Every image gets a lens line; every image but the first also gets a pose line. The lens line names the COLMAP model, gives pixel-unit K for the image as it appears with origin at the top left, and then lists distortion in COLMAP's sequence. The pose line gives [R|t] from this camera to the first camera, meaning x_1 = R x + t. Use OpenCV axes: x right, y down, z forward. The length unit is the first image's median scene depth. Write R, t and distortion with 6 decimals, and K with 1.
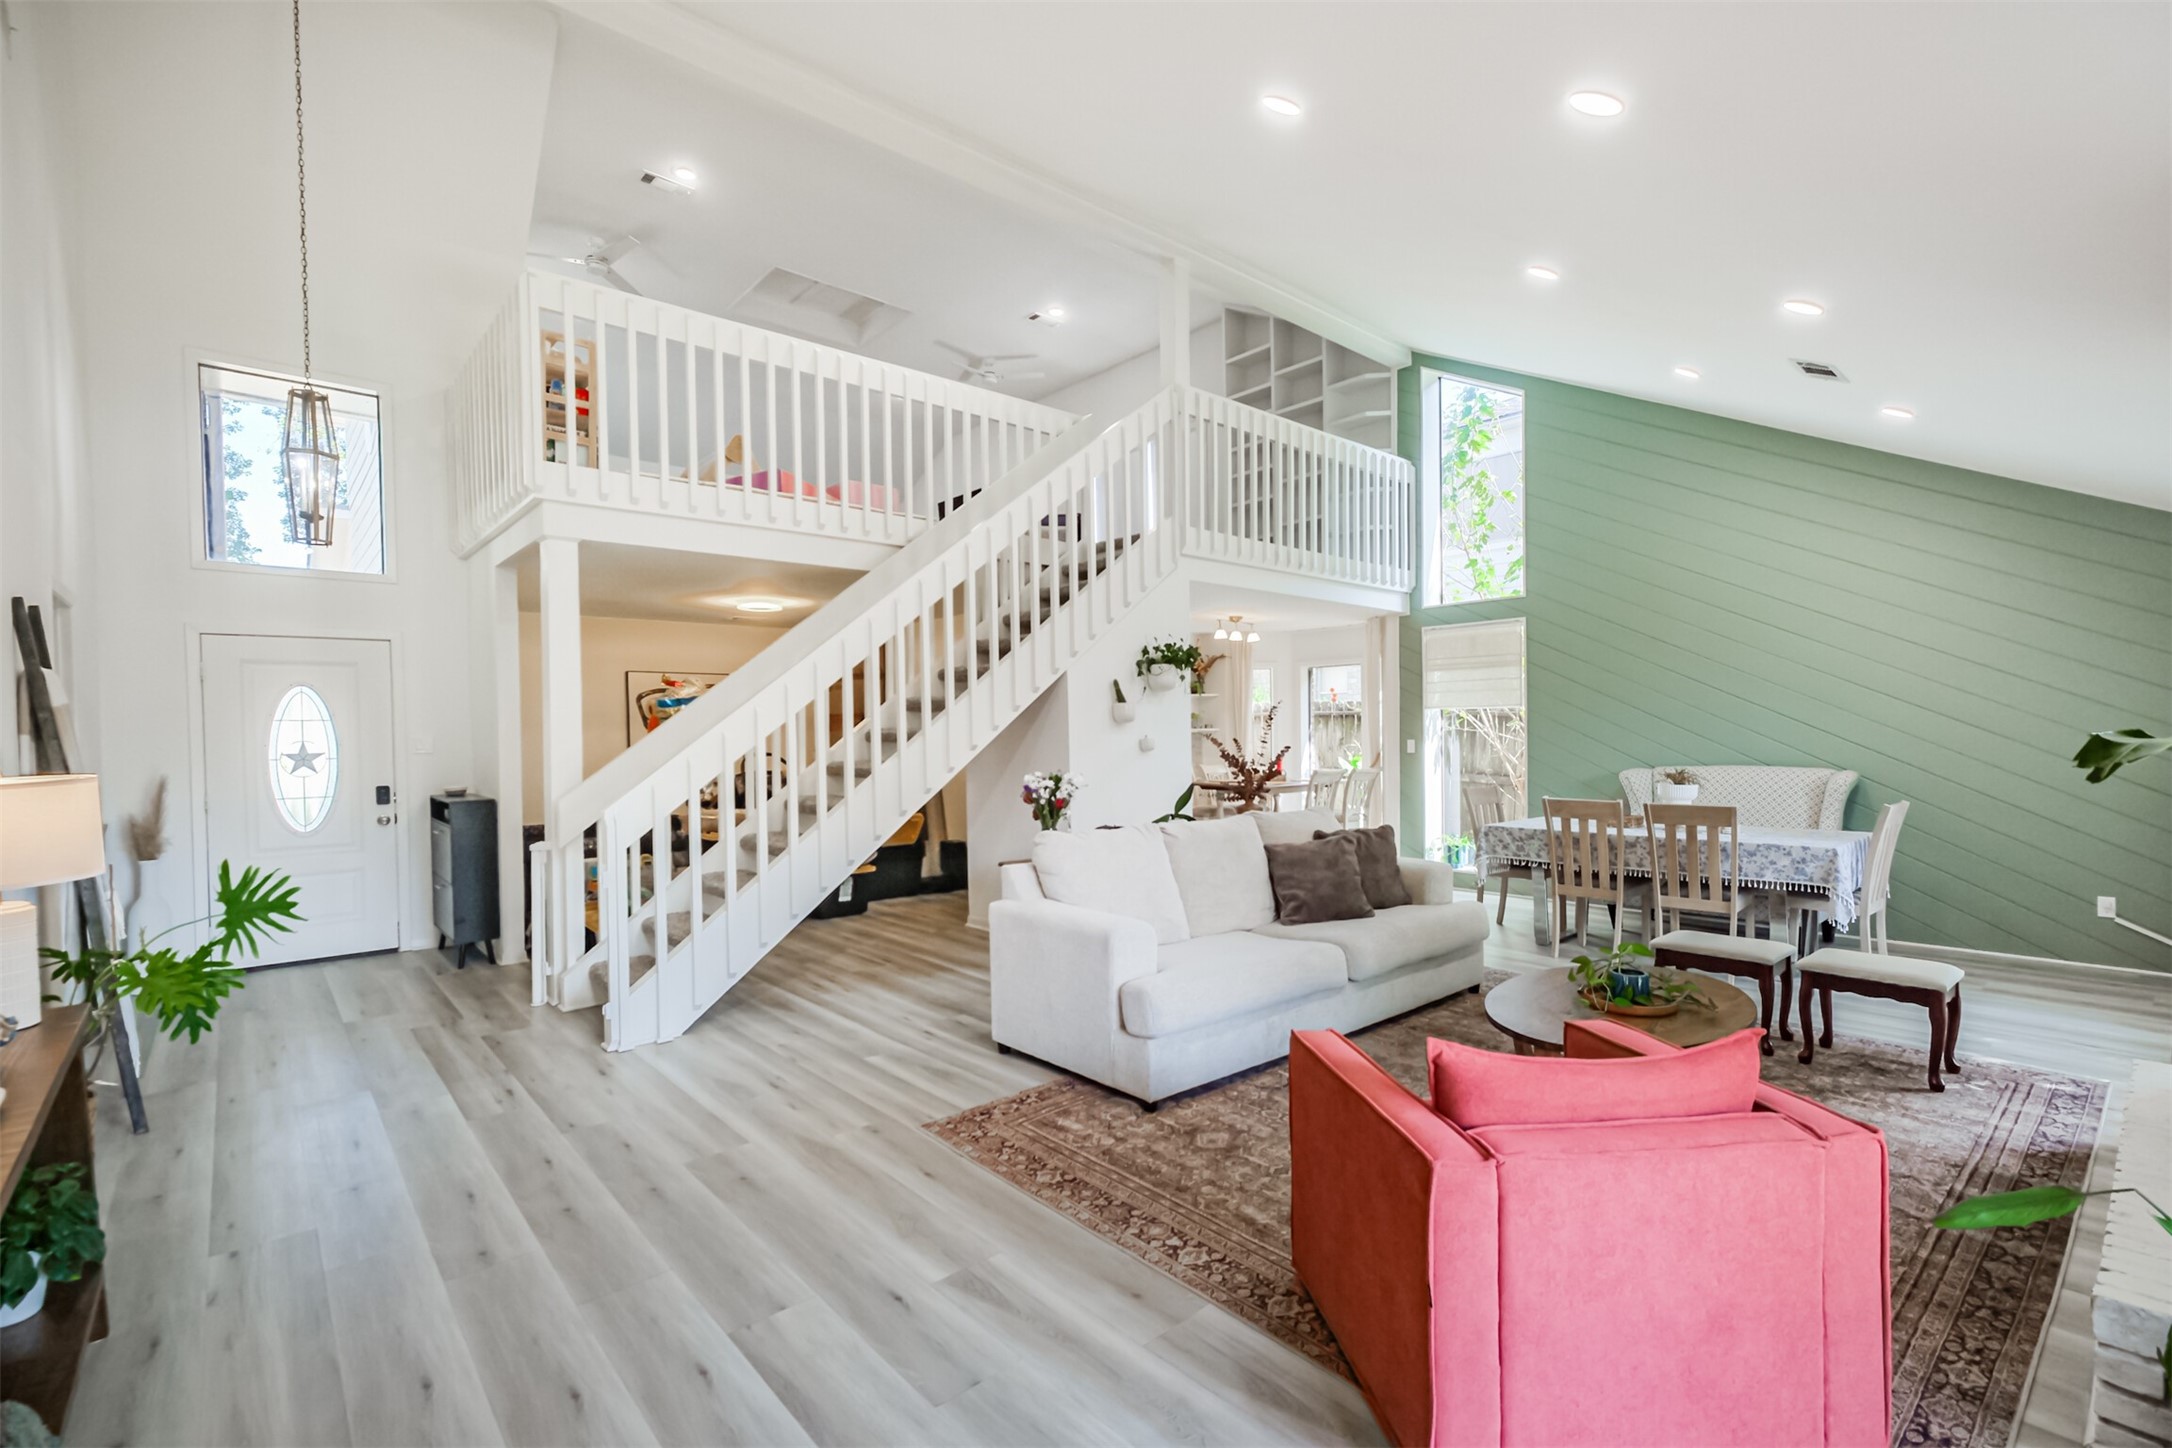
lens RADIAL K [[969.8, 0, 1087.4], [0, 969.8, 744.0], [0, 0, 1]] dist [0.003926, 0.000177]
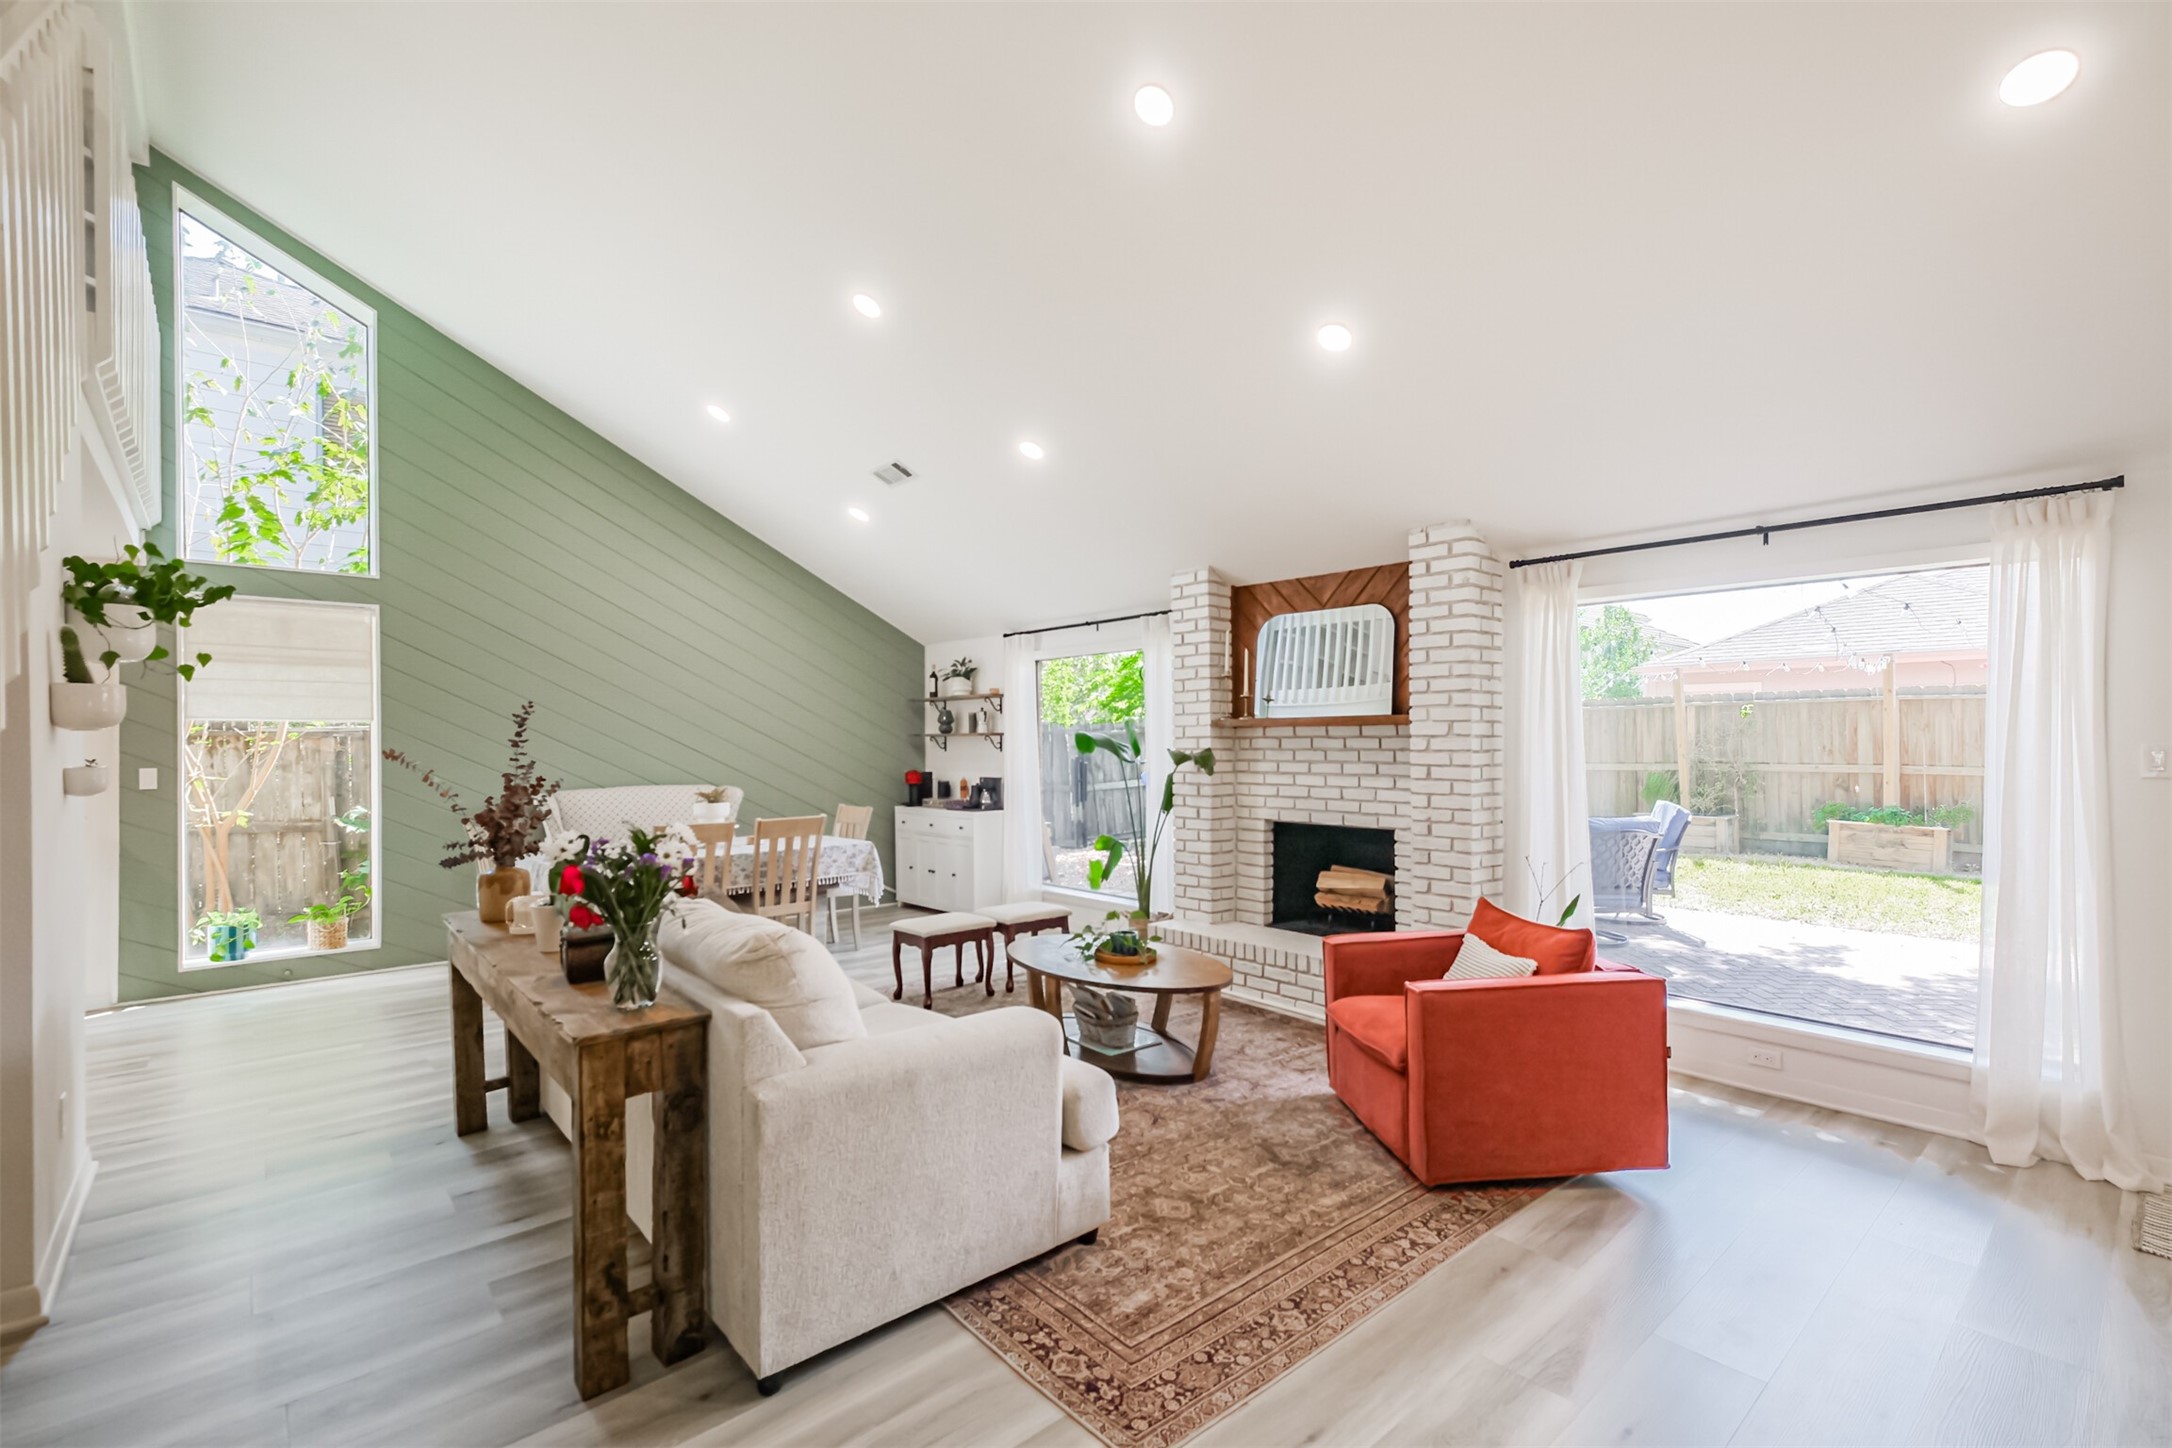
lens RADIAL K [[956.3, 0, 1089.2], [0, 956.3, 739.5], [0, 0, 1]] dist [0.005165, 0.000018]
pose [[-0.002197, 0.016599, 0.999860, -0.449030], [0.016374, 0.999729, -0.016561, -0.003625], [-0.999864, 0.016335, -0.002468, 0.640151]]
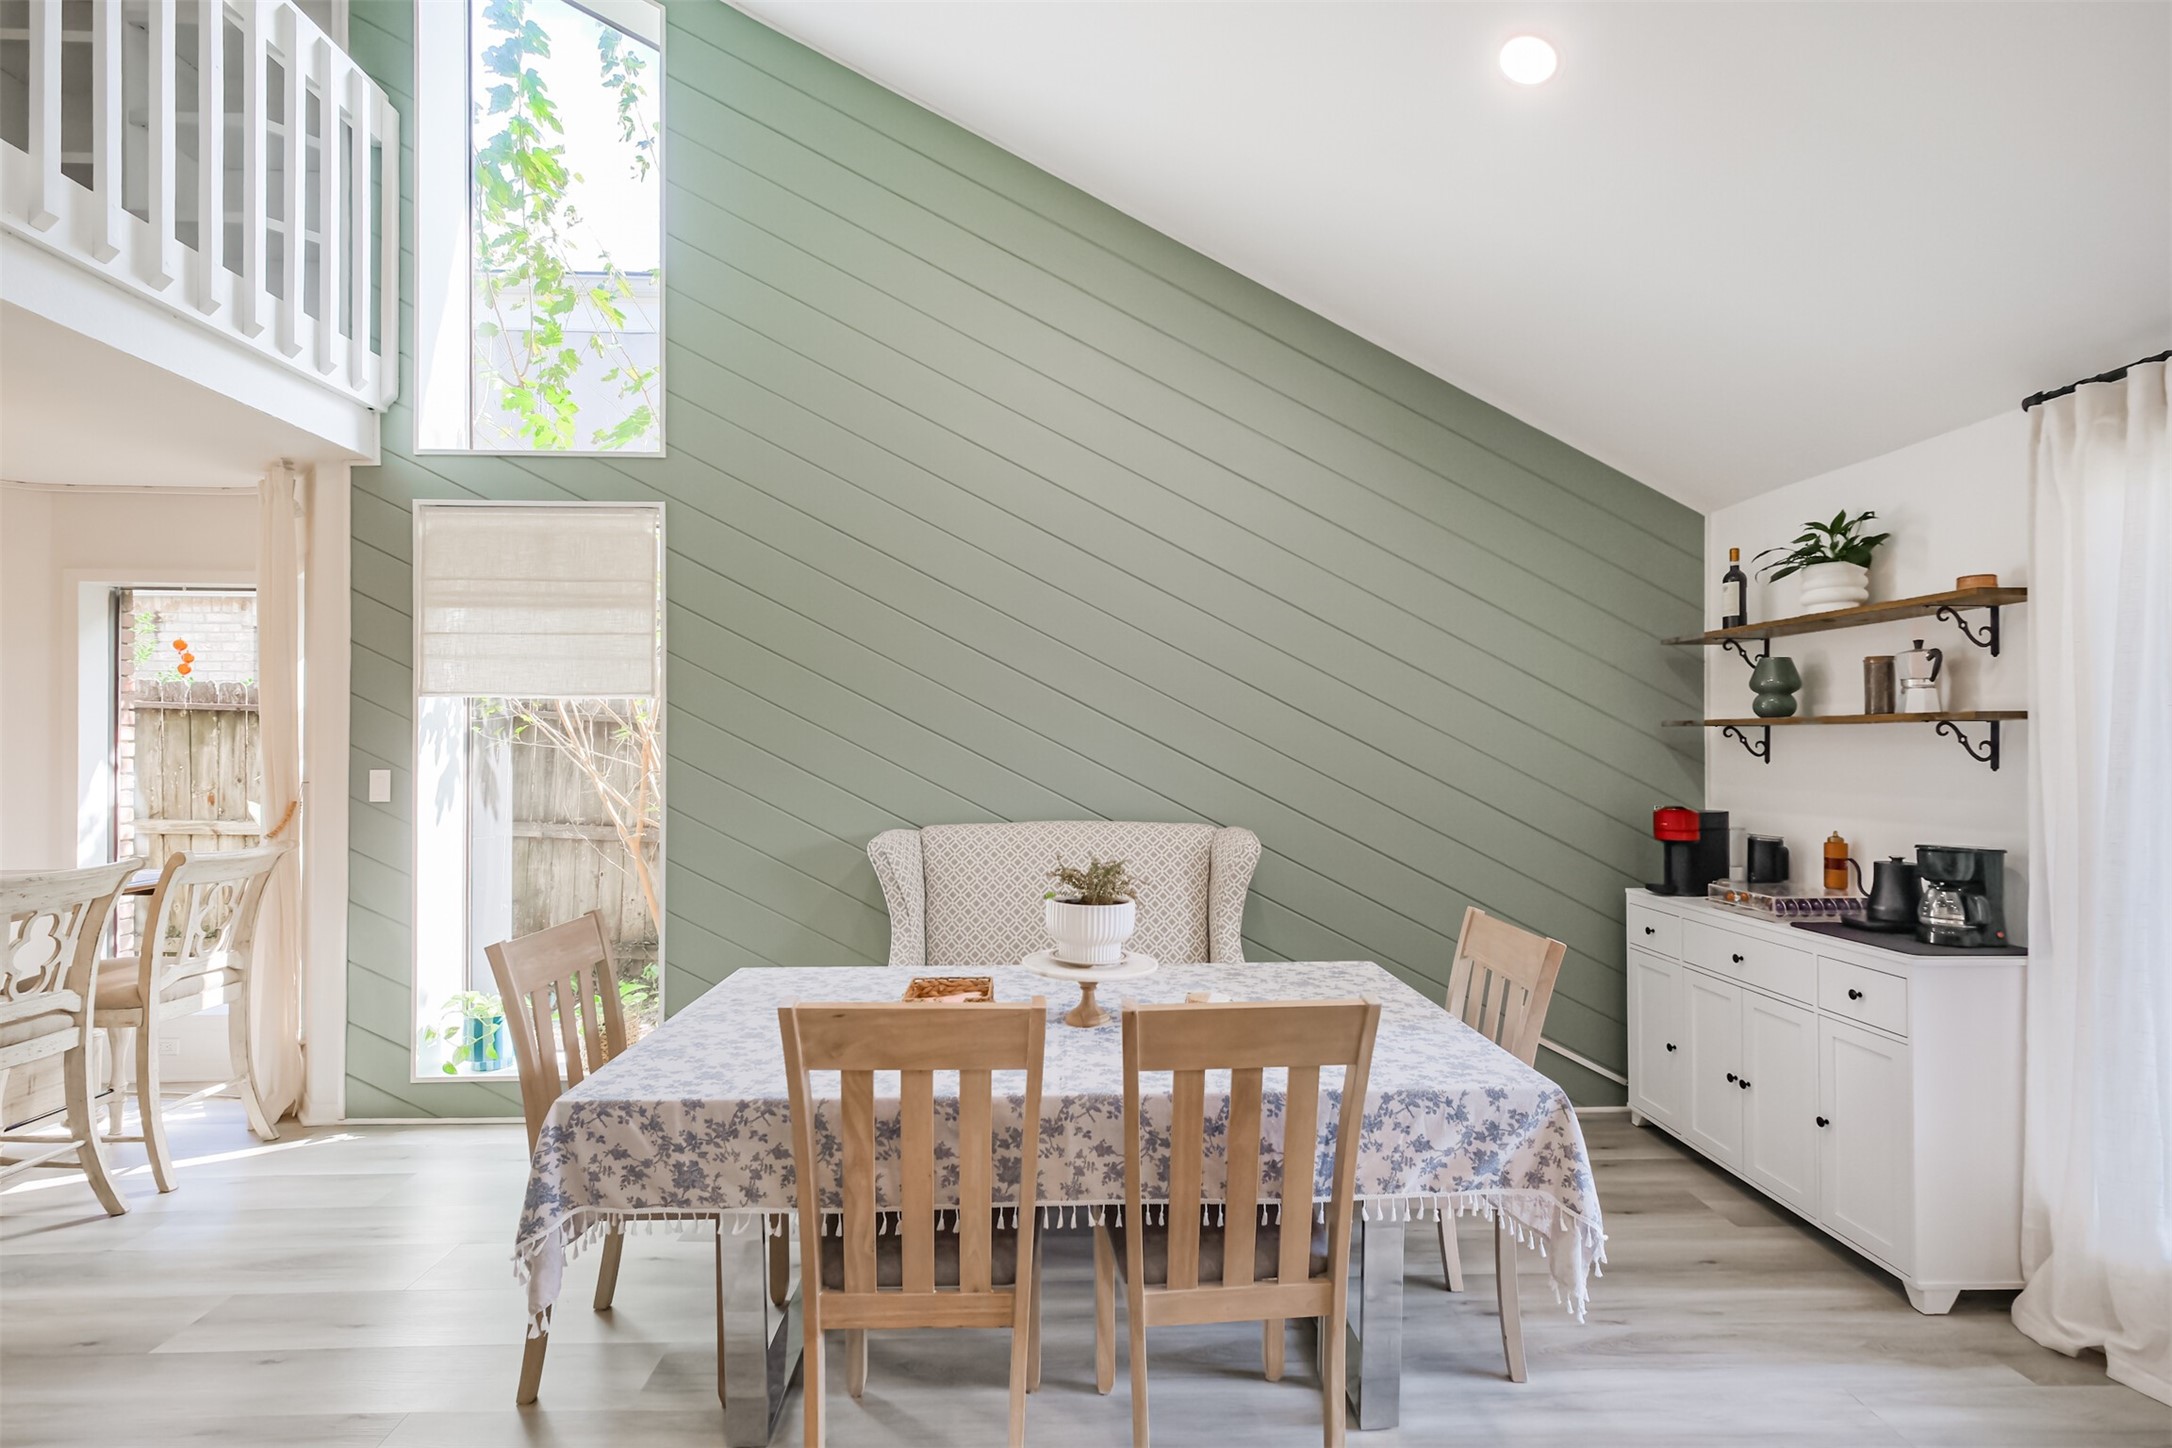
lens RADIAL K [[956.3, 0, 1089.2], [0, 956.3, 739.5], [0, 0, 1]] dist [0.005165, 0.000018]
pose [[0.635111, 0.017130, 0.772231, 0.335856], [-0.002888, 0.999800, -0.019803, -0.015218], [-0.772415, 0.010346, 0.635033, 0.813290]]
